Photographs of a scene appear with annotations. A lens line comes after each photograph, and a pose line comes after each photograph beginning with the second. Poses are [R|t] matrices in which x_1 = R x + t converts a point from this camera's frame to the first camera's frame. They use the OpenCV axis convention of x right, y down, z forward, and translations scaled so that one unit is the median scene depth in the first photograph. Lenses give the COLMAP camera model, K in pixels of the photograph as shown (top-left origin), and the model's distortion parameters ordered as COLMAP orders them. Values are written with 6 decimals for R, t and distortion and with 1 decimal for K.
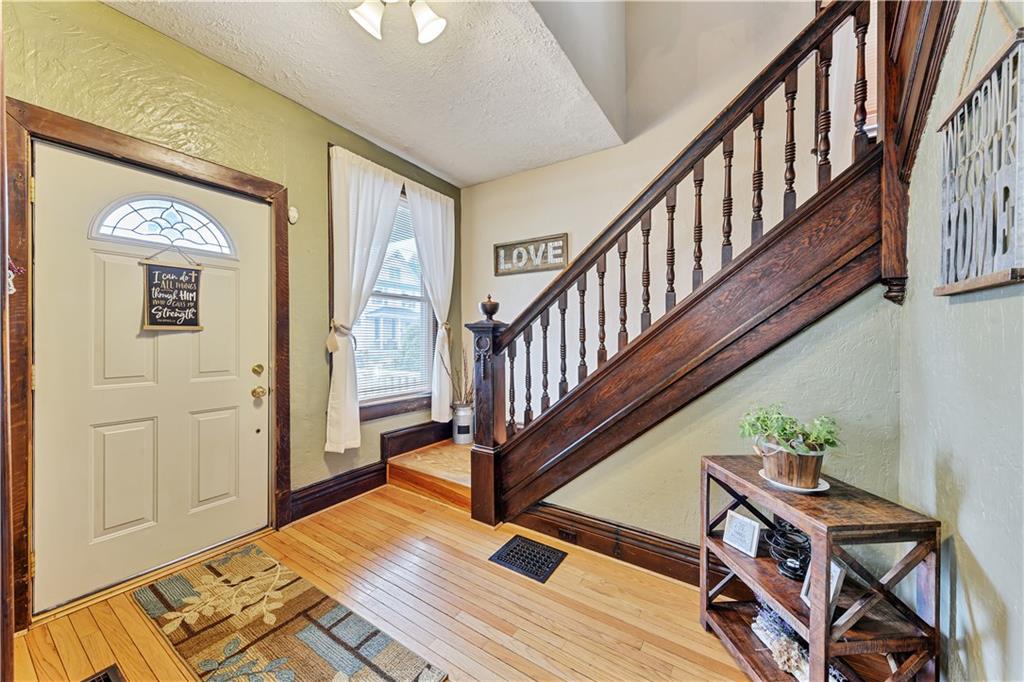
lens RADIAL K [[367.0, 0, 511.5], [0, 367.0, 338.0], [0, 0, 1]] dist [0.003287, -0.003155]
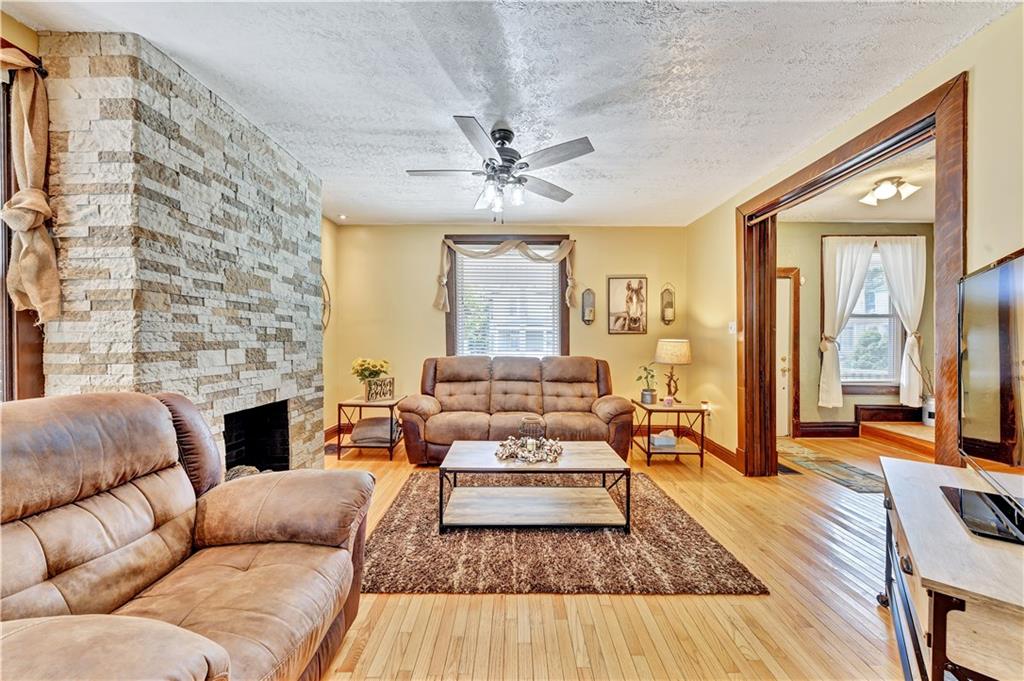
lens RADIAL K [[367.0, 0, 506.5], [0, 367.0, 348.6], [0, 0, 1]] dist [0.003287, -0.003155]
pose [[0.530117, 0.007769, -0.847889, 0.189800], [-0.002969, 0.999969, 0.007307, 0.012946], [0.847919, -0.001356, 0.530124, -1.124777]]
